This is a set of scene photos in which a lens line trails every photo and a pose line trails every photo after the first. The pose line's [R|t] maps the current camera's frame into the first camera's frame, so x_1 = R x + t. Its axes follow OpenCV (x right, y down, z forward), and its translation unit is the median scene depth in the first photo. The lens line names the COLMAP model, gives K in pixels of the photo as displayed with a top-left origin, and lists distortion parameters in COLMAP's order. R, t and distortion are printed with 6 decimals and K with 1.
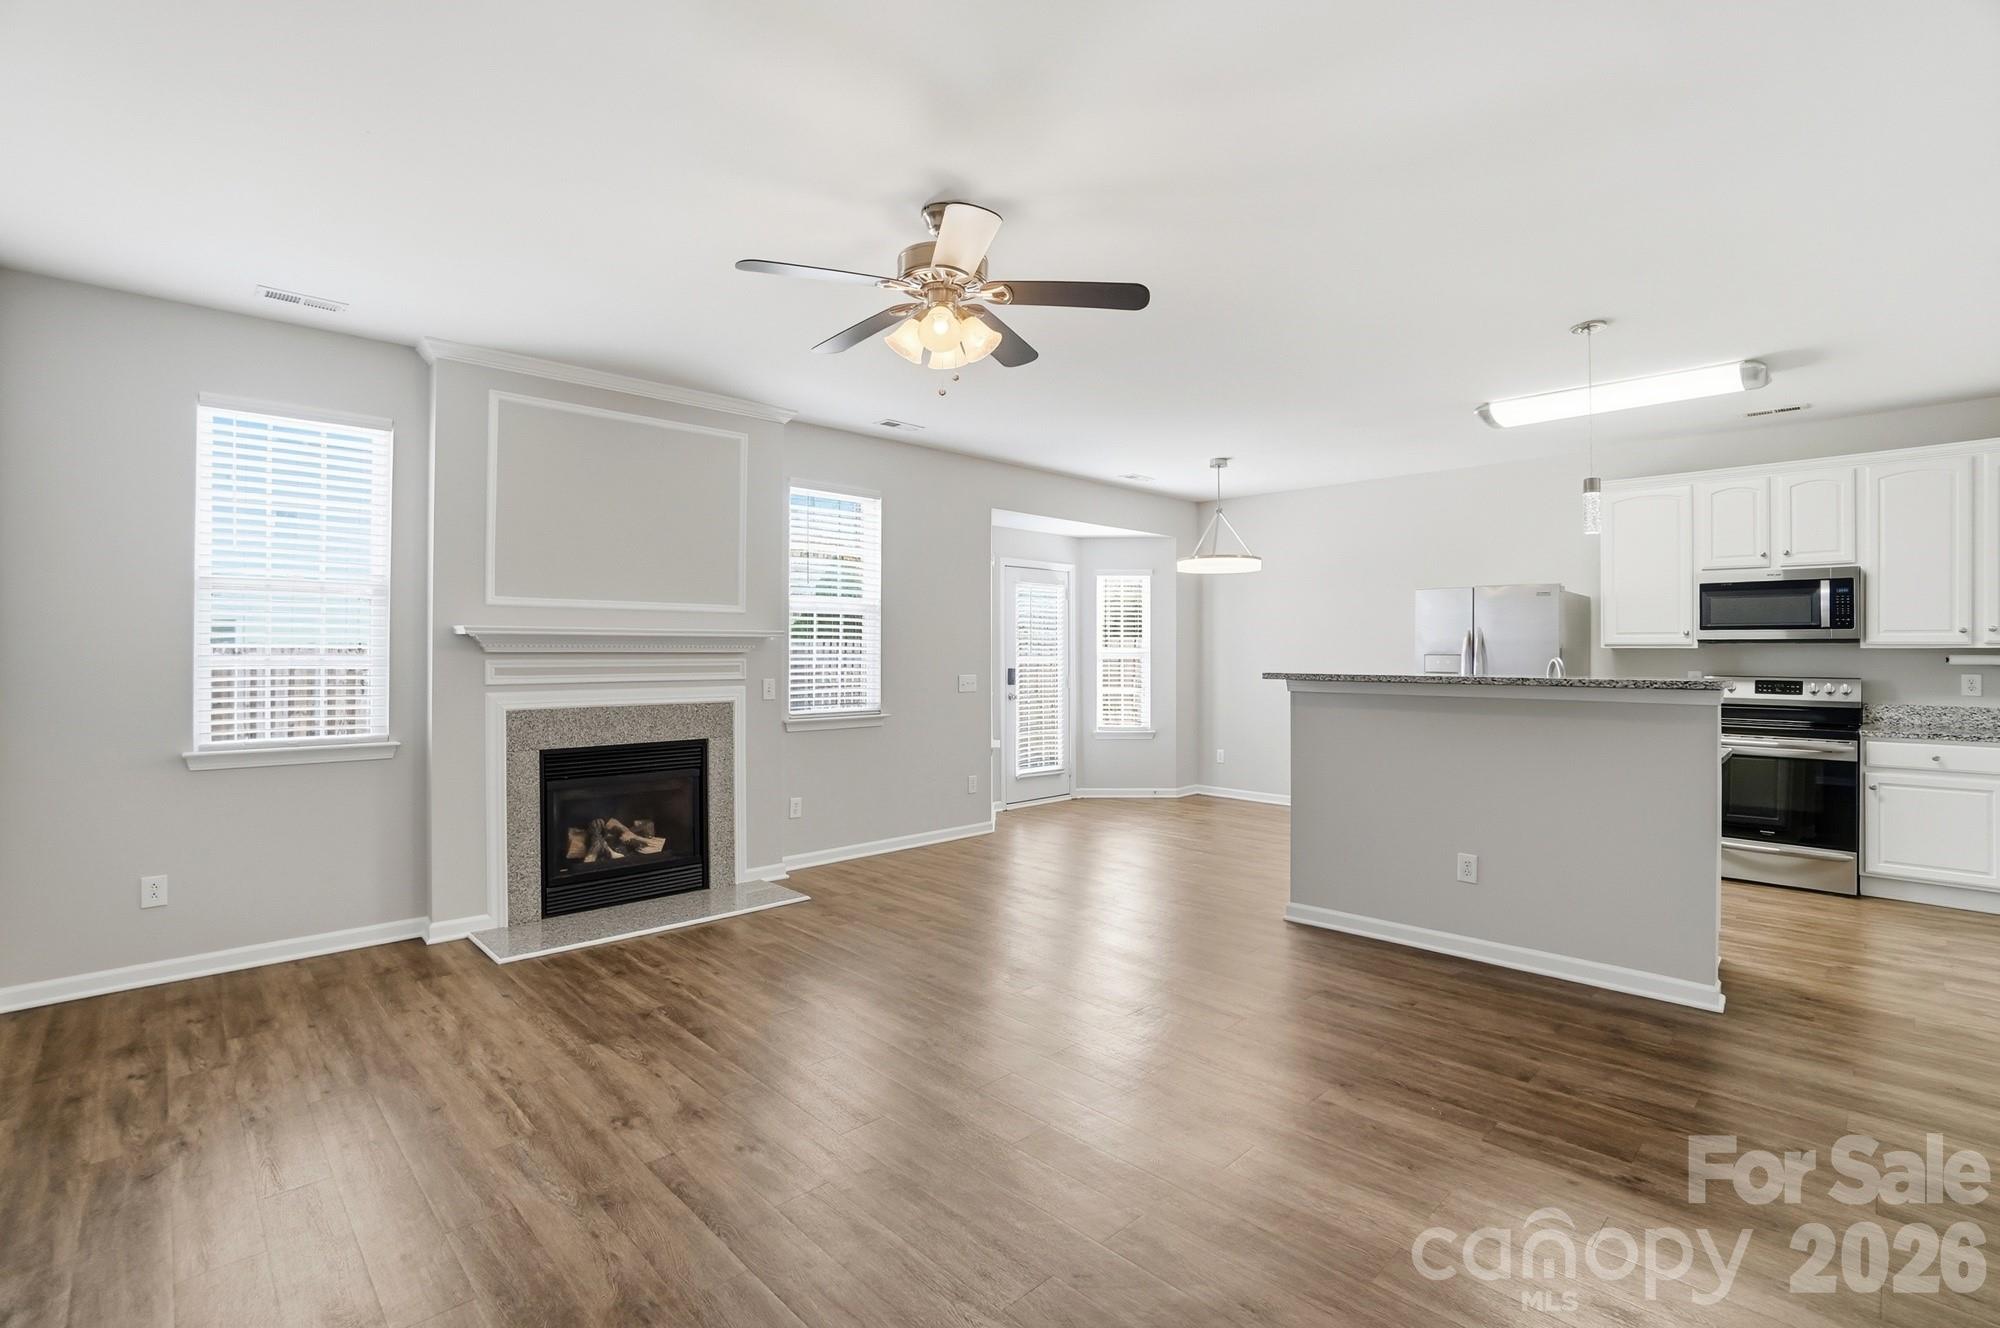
lens RADIAL K [[910.1, 0, 995.1], [0, 910.1, 656.3], [0, 0, 1]] dist [-0.069194, 0.029355]
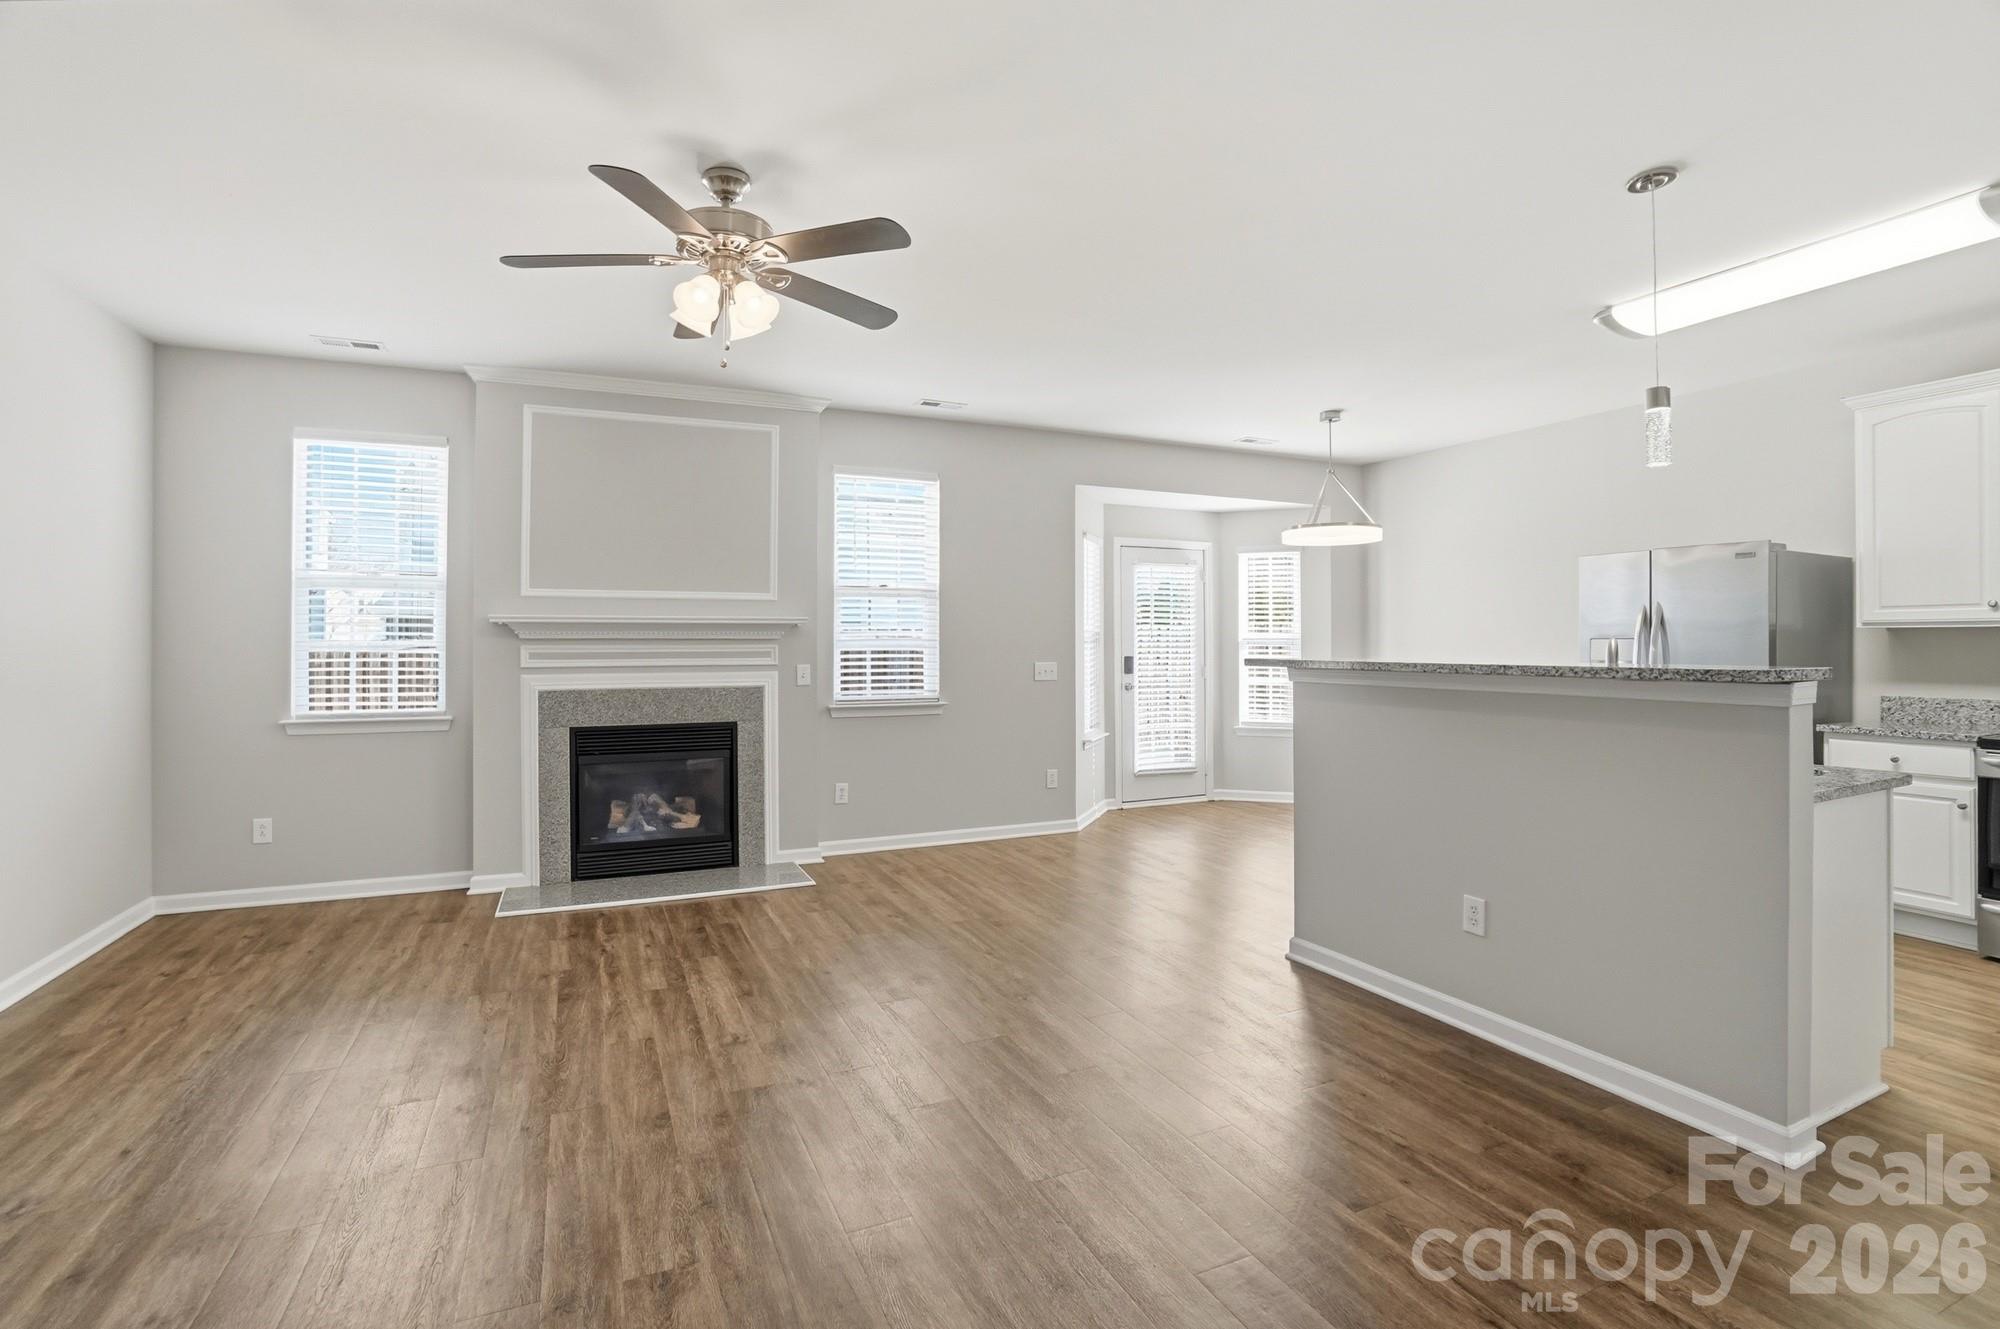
lens RADIAL K [[923.9, 0, 989.2], [0, 923.9, 640.6], [0, 0, 1]] dist [-0.063022, 0.024507]
pose [[0.942145, -0.004109, -0.335180, 0.334762], [0.001707, 0.999971, -0.007461, 0.006952], [0.335201, 0.006457, 0.942125, 0.110872]]
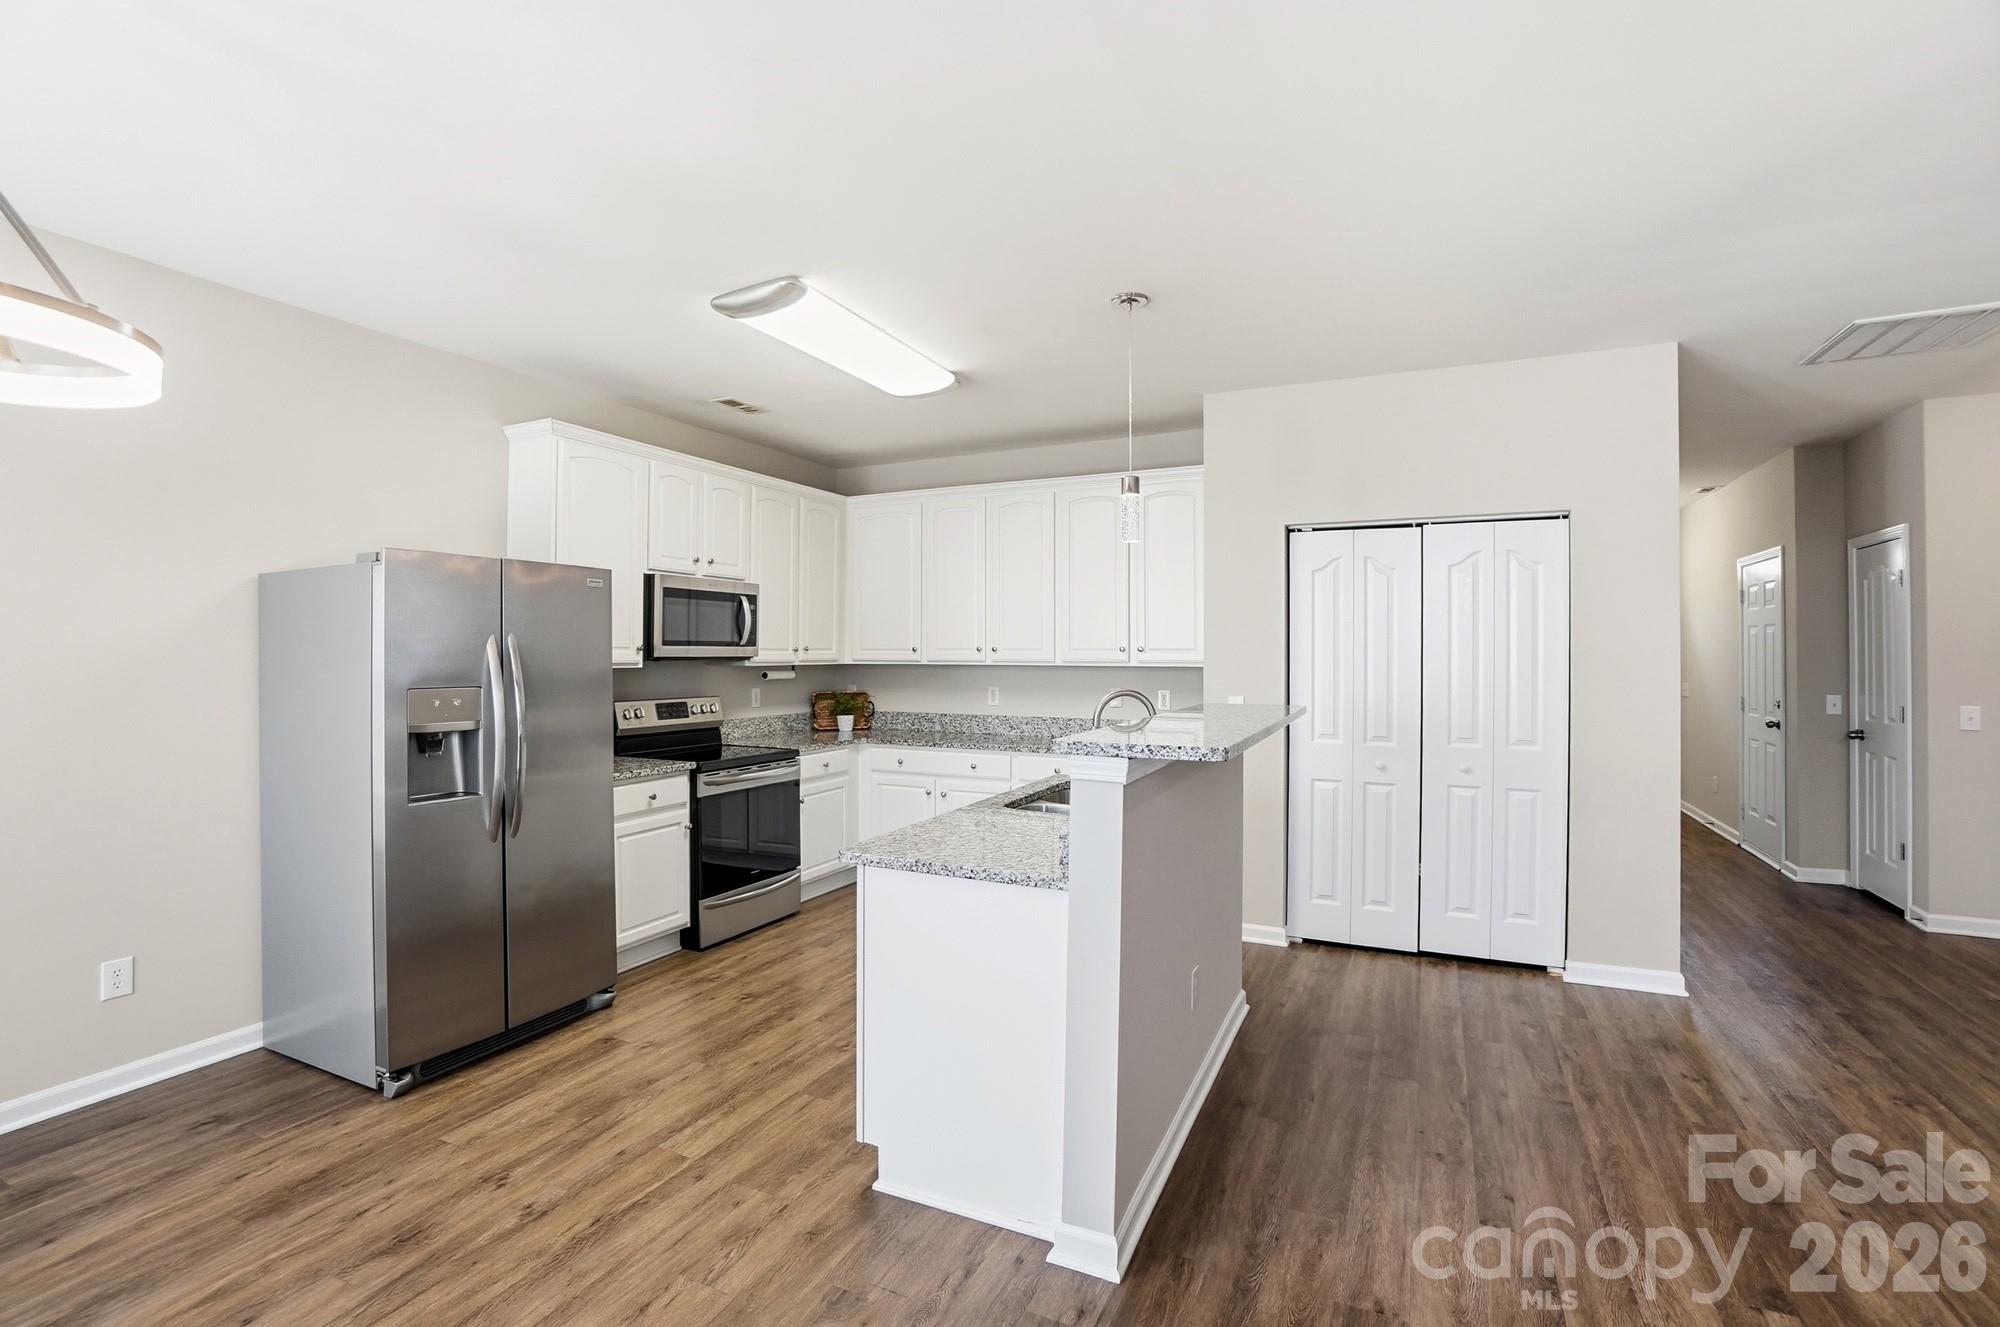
lens RADIAL K [[910.1, 0, 995.1], [0, 910.1, 655.8], [0, 0, 1]] dist [-0.069194, 0.029355]
pose [[-0.333219, -0.006671, 0.942826, -0.081966], [0.002386, 0.999966, 0.007919, -0.030655], [-0.942846, 0.004888, -0.333192, 1.164856]]
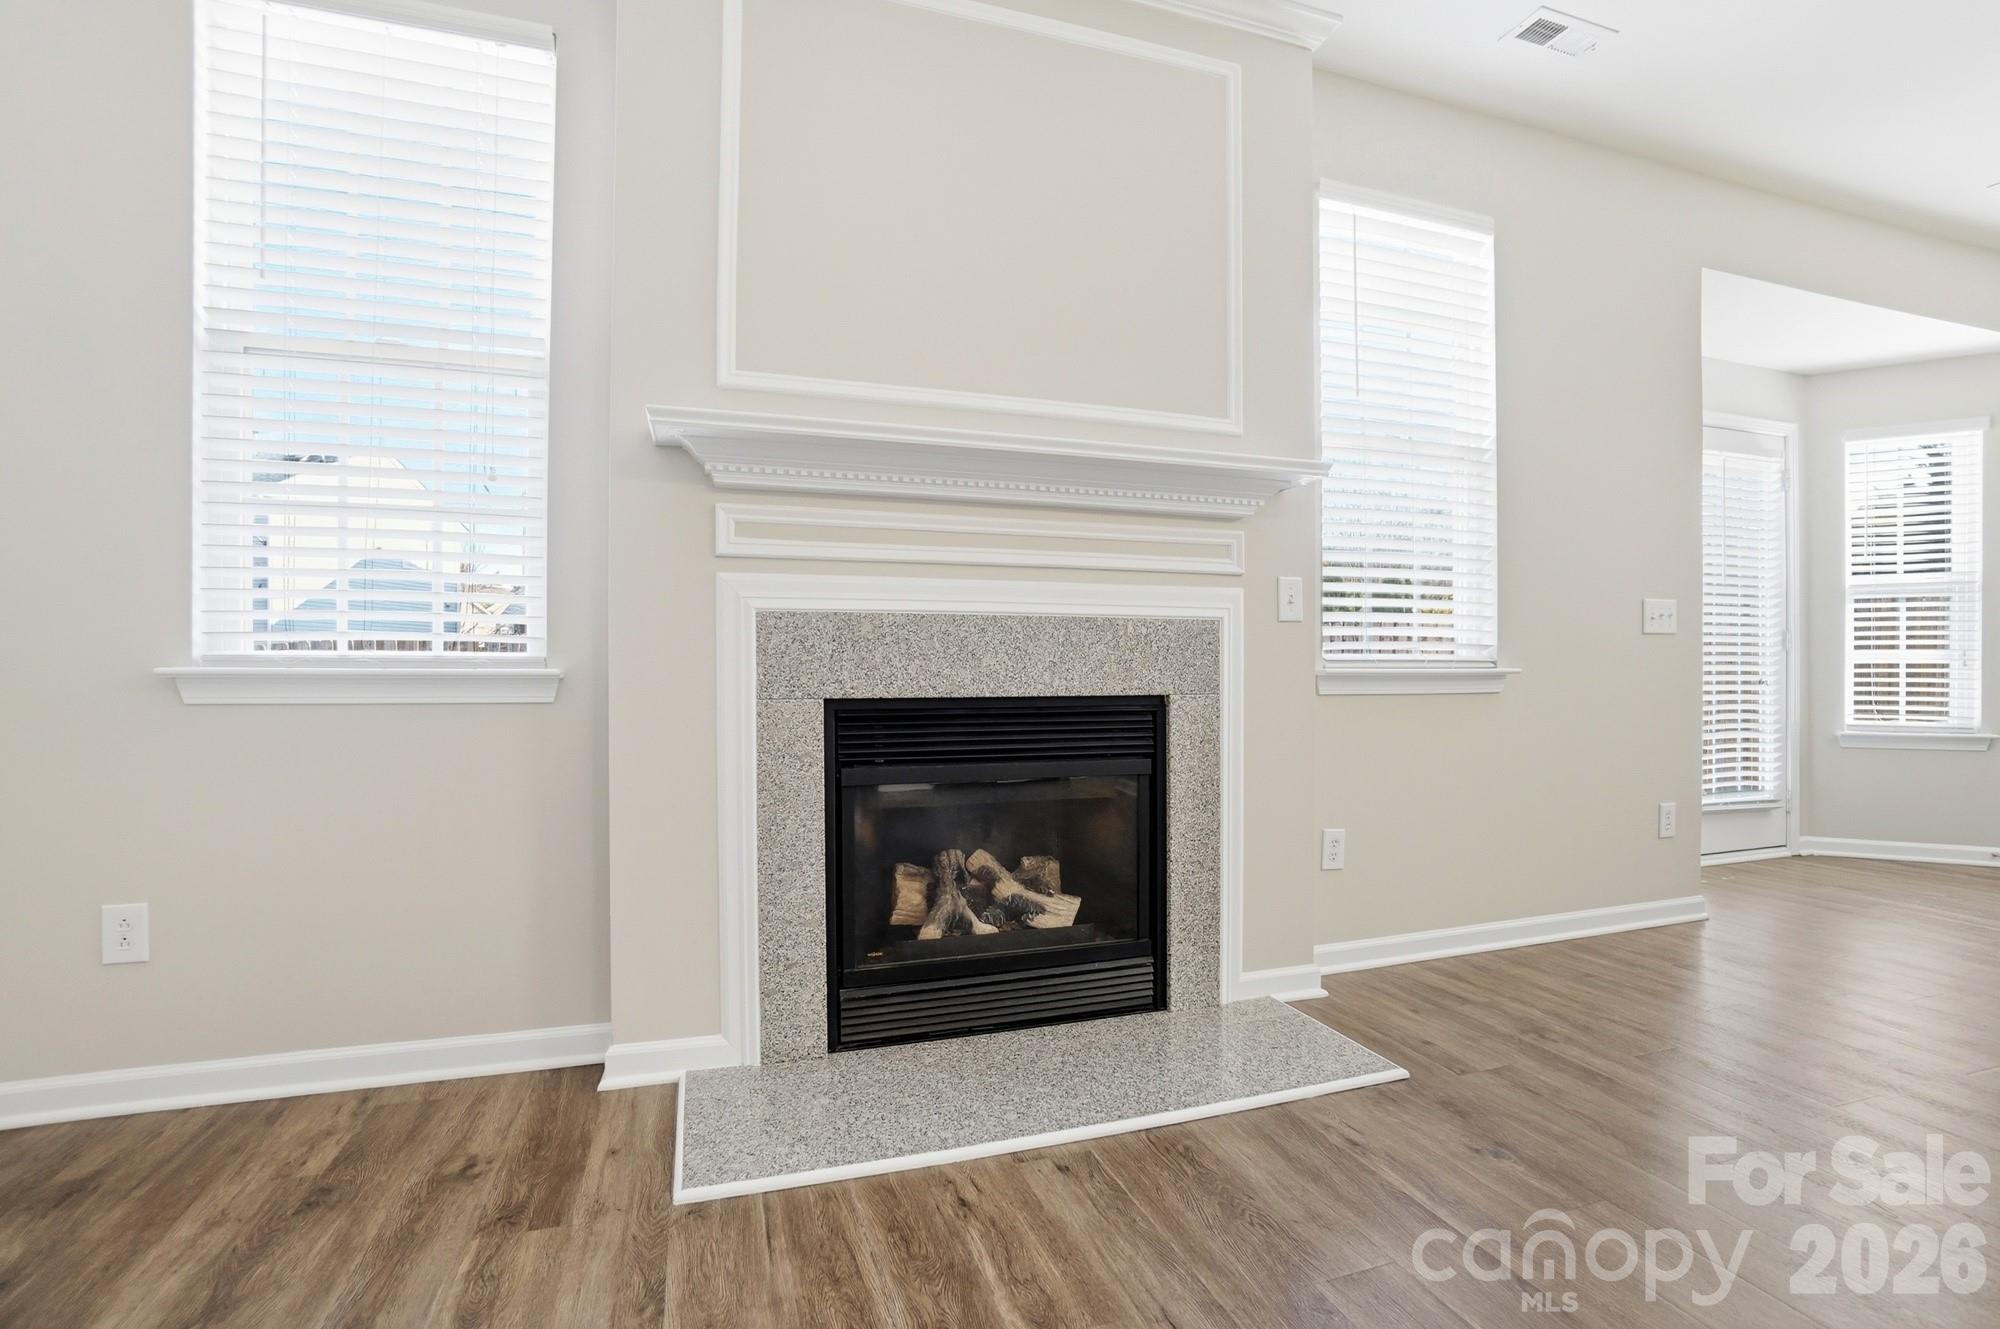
lens RADIAL K [[914.7, 0, 994.3], [0, 914.7, 680.3], [0, 0, 1]] dist [-0.072286, 0.029185]
pose [[0.900367, 0.002491, -0.435123, -0.208627], [0.000678, 0.999974, 0.007128, 0.086911], [0.435130, -0.006713, 0.900343, 0.576163]]
